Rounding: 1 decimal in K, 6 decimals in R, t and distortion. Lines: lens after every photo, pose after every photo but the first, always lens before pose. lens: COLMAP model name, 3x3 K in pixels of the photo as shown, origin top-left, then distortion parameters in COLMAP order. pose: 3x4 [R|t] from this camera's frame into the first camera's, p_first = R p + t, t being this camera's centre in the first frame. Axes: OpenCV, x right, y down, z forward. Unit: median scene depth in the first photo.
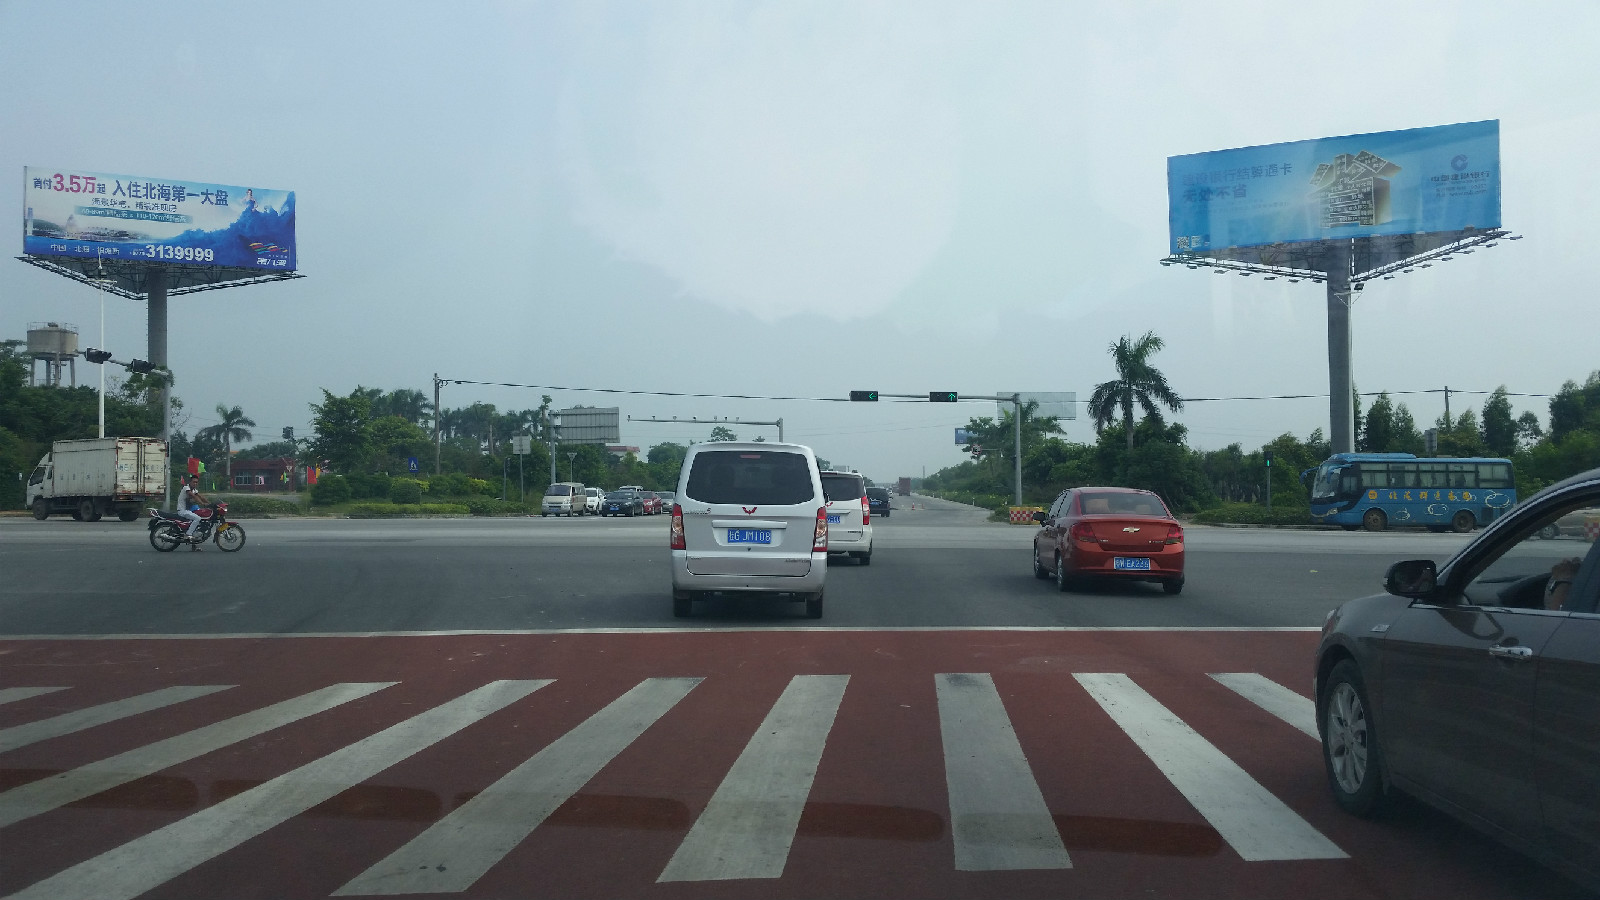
lens RADIAL K [[1495.0, 0, 800.0], [0, 1495.0, 450.0], [0, 0, 1]] dist [-0.001892, -0.002919]
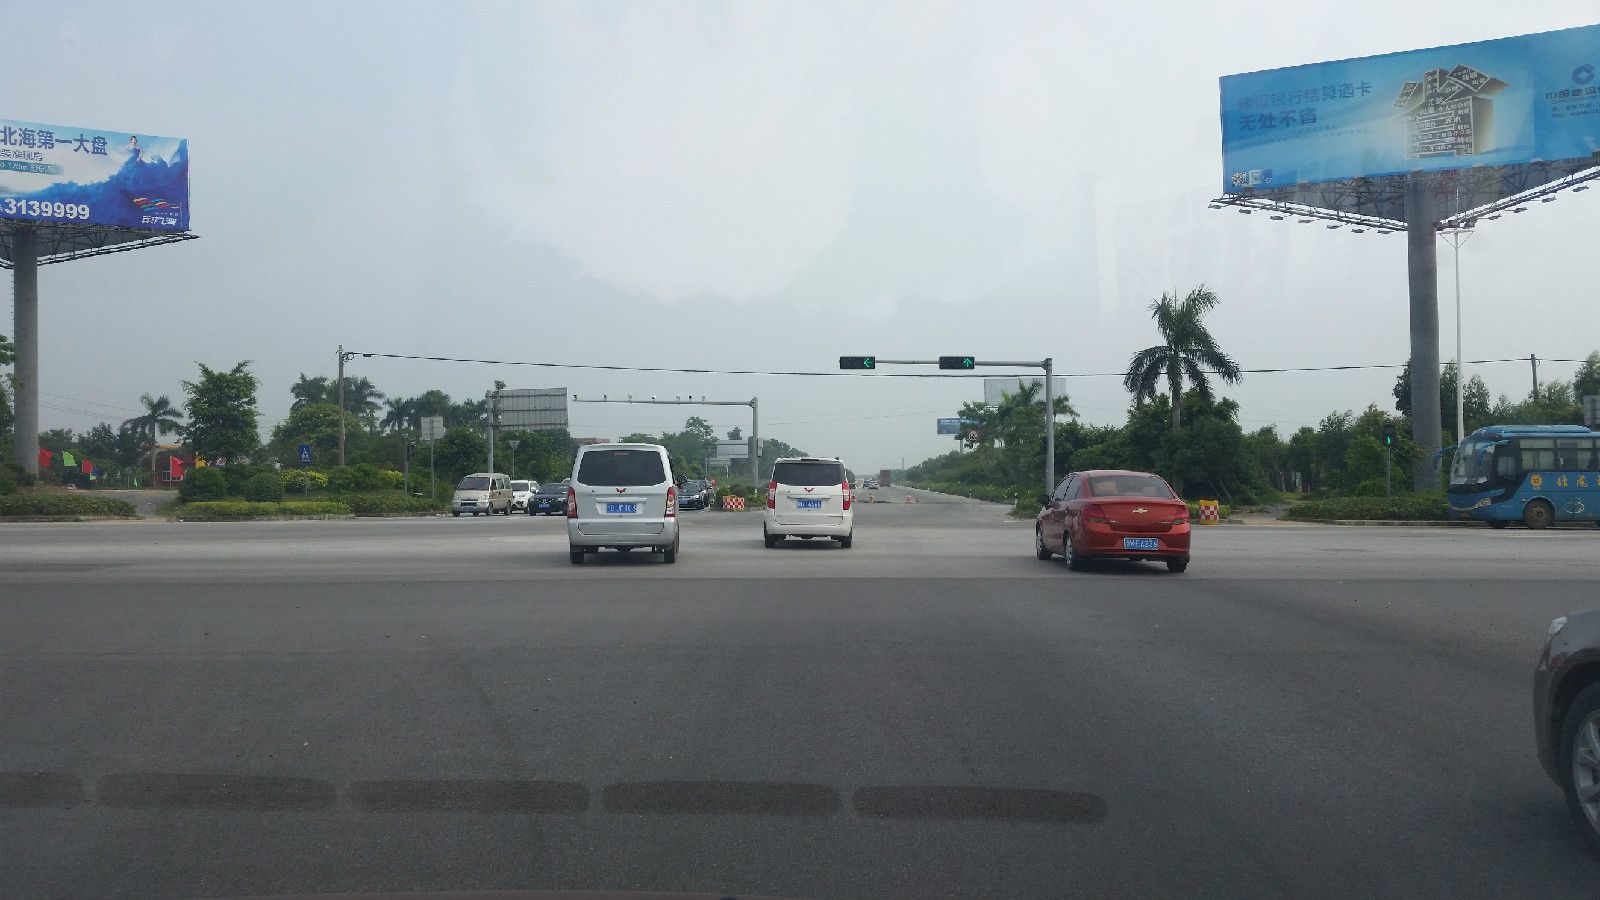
lens RADIAL K [[1421.9, 0, 882.8], [0, 1421.9, 449.0], [0, 0, 1]] dist [0.000049, 0.008734]
pose [[0.997318, -0.005508, 0.072981, 0.000568], [0.005293, 0.999981, 0.003132, 0.006687], [-0.072997, -0.002738, 0.997328, 0.203122]]
